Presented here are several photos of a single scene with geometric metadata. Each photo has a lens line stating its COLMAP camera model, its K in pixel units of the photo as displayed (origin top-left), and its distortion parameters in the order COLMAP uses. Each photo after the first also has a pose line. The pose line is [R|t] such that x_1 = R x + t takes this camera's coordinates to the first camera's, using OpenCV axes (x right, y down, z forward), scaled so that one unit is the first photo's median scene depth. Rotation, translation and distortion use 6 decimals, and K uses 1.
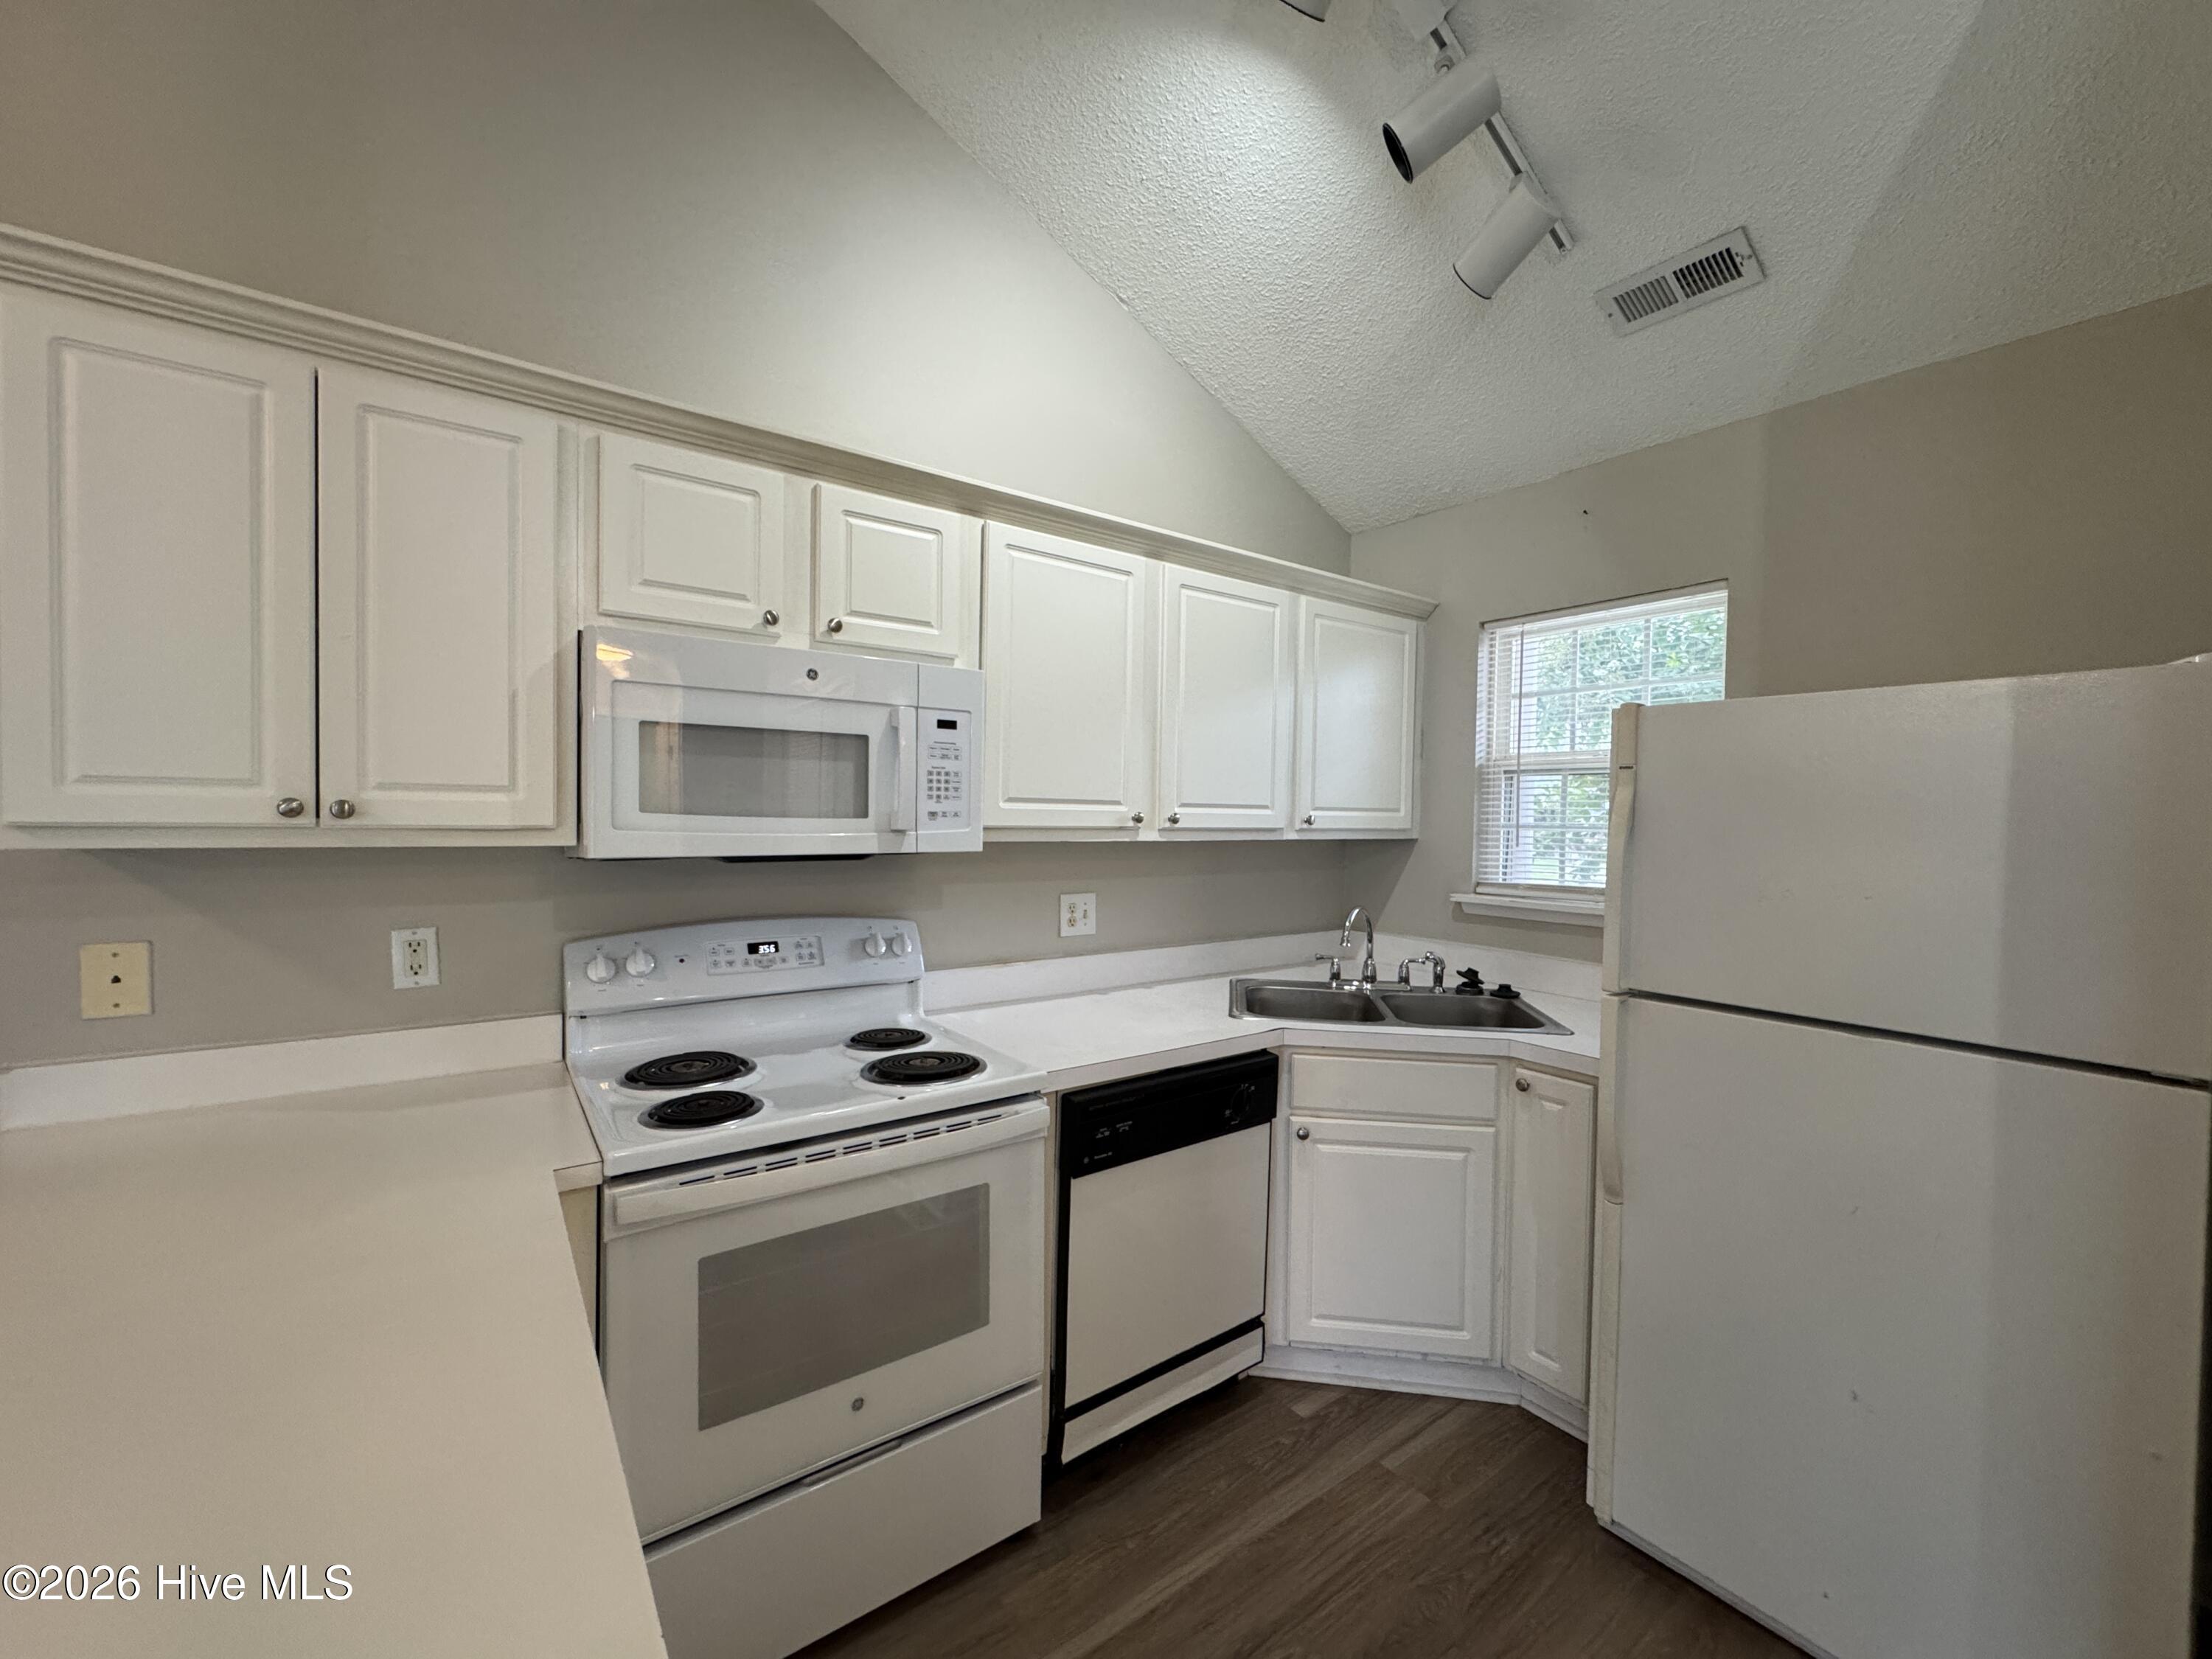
lens RADIAL K [[882.2, 0, 1104.8], [0, 882.2, 831.5], [0, 0, 1]] dist [0.001519, 0.000142]
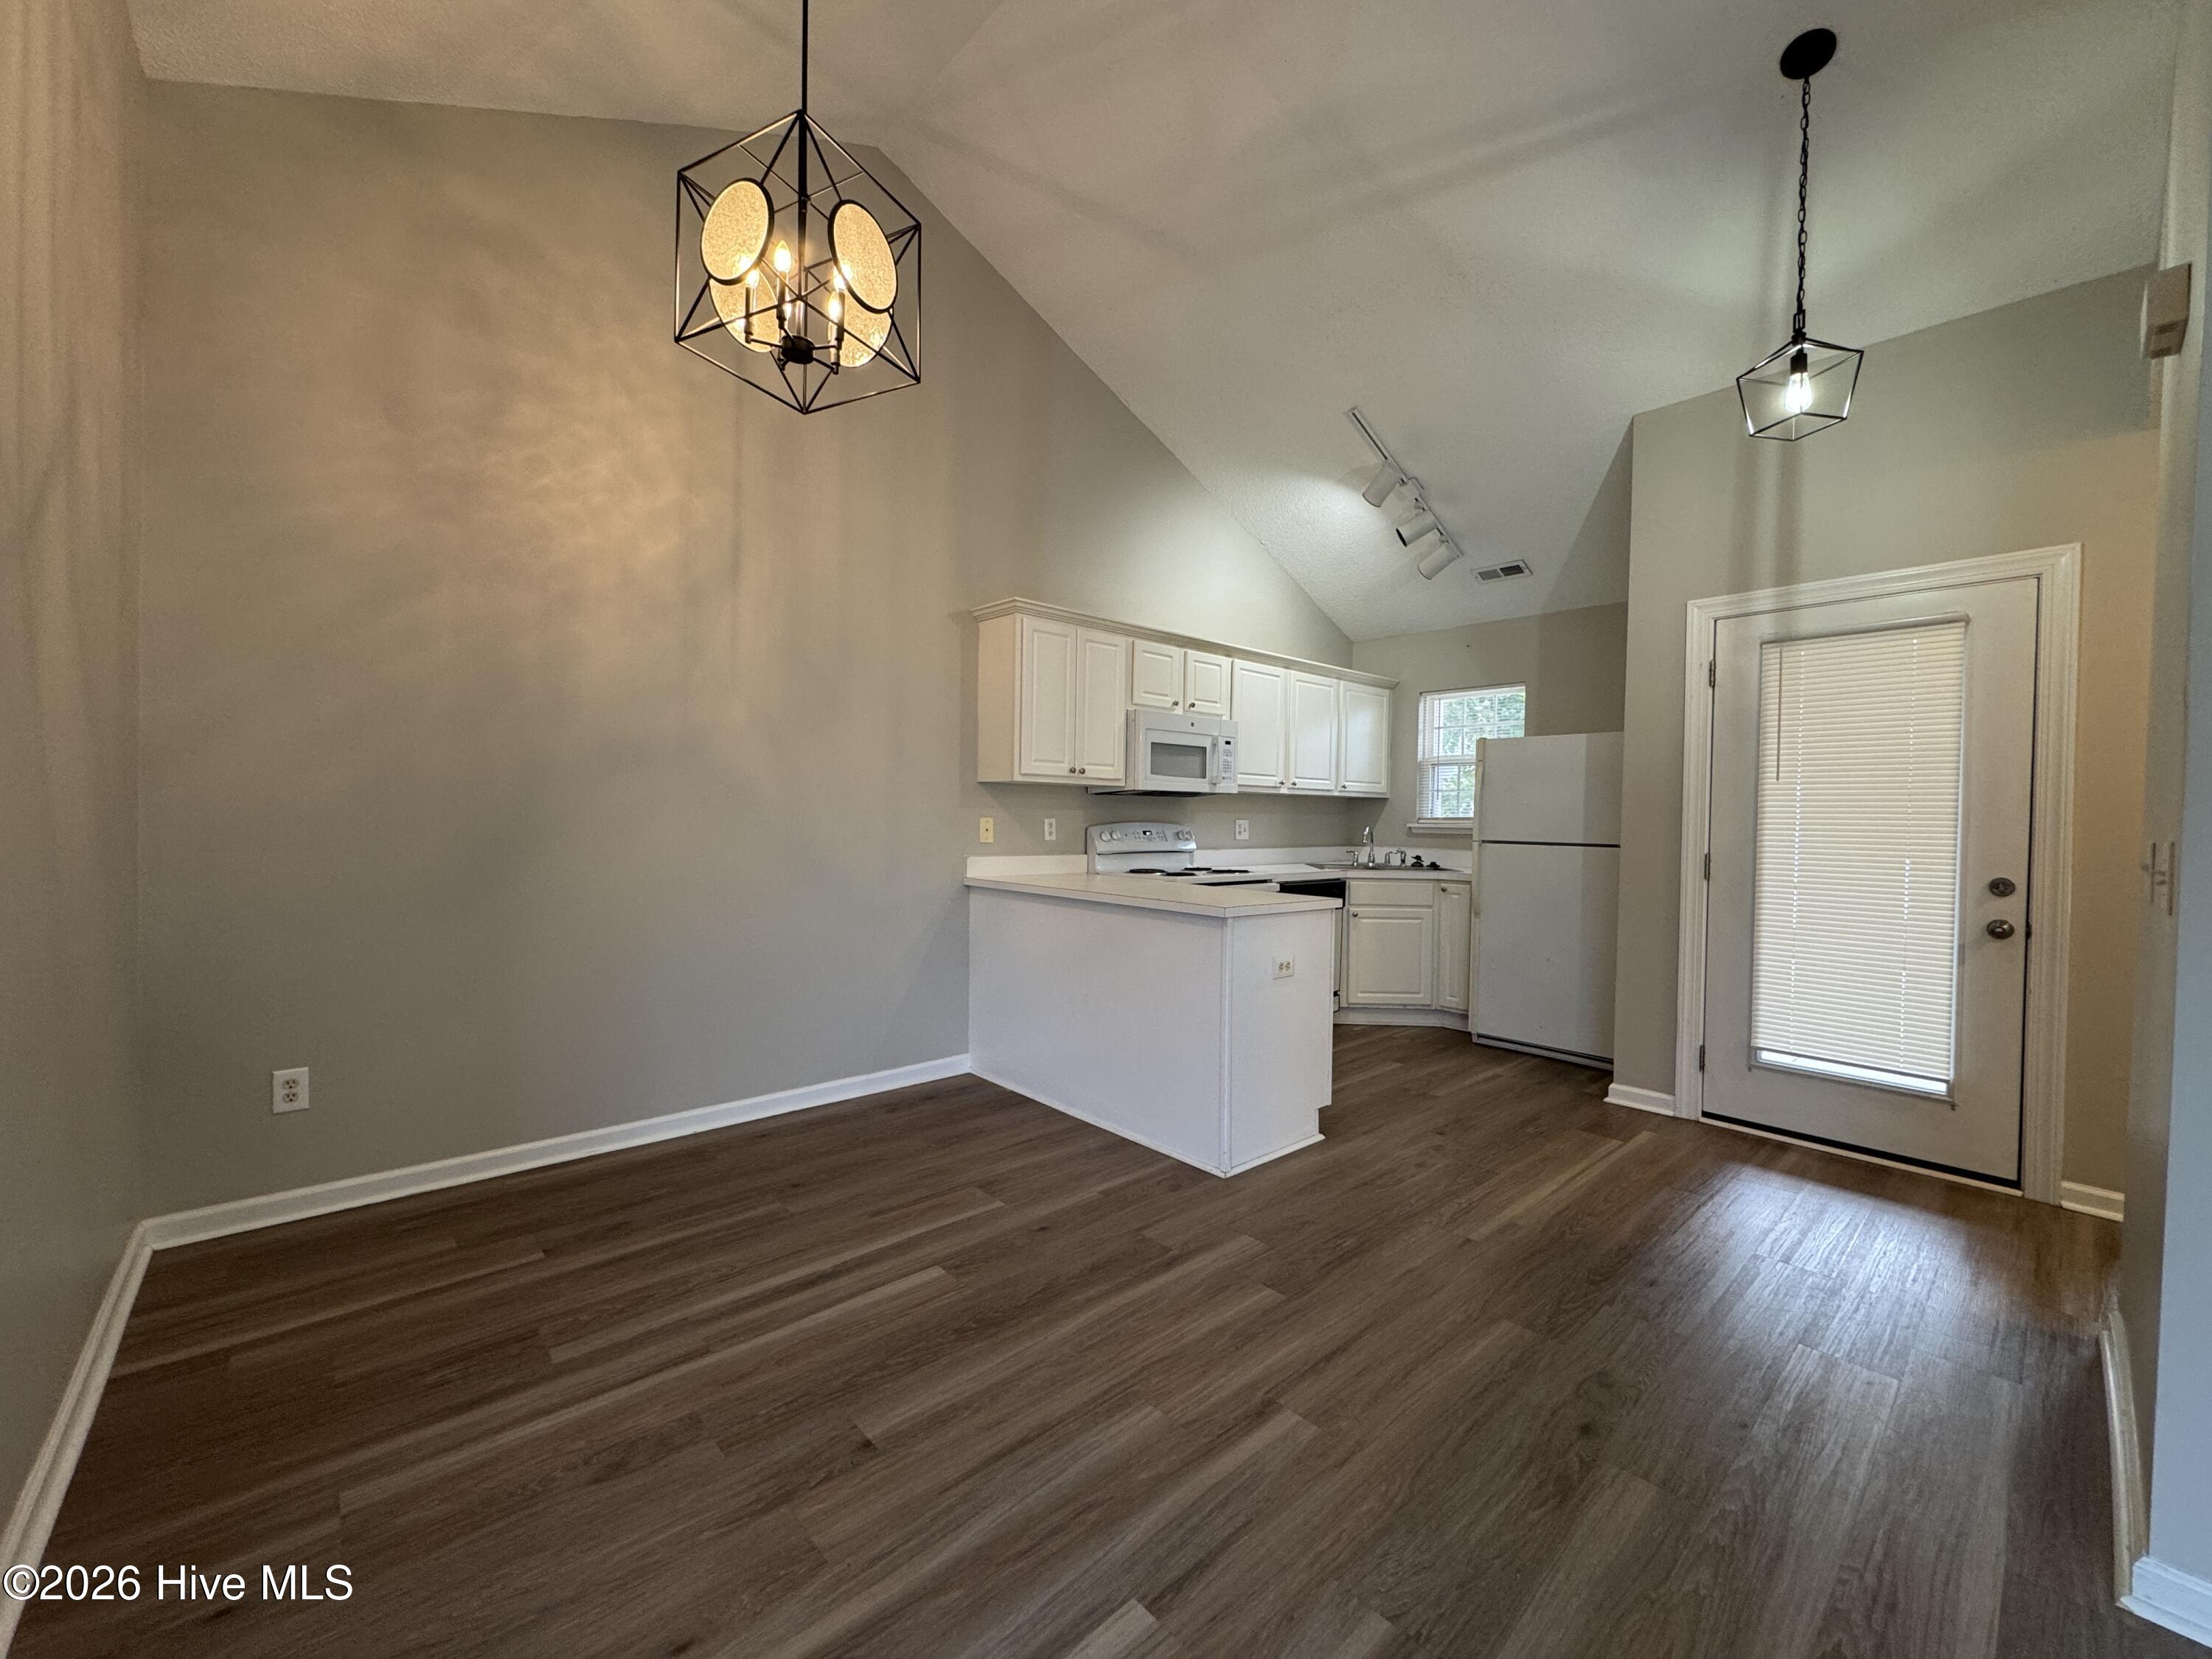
lens RADIAL K [[882.2, 0, 1104.8], [0, 882.2, 831.5], [0, 0, 1]] dist [0.001519, 0.000142]
pose [[0.994784, -0.002046, 0.101982, -0.702060], [0.002132, 0.999997, -0.000734, 0.120314], [-0.101980, 0.000948, 0.994786, -1.323582]]
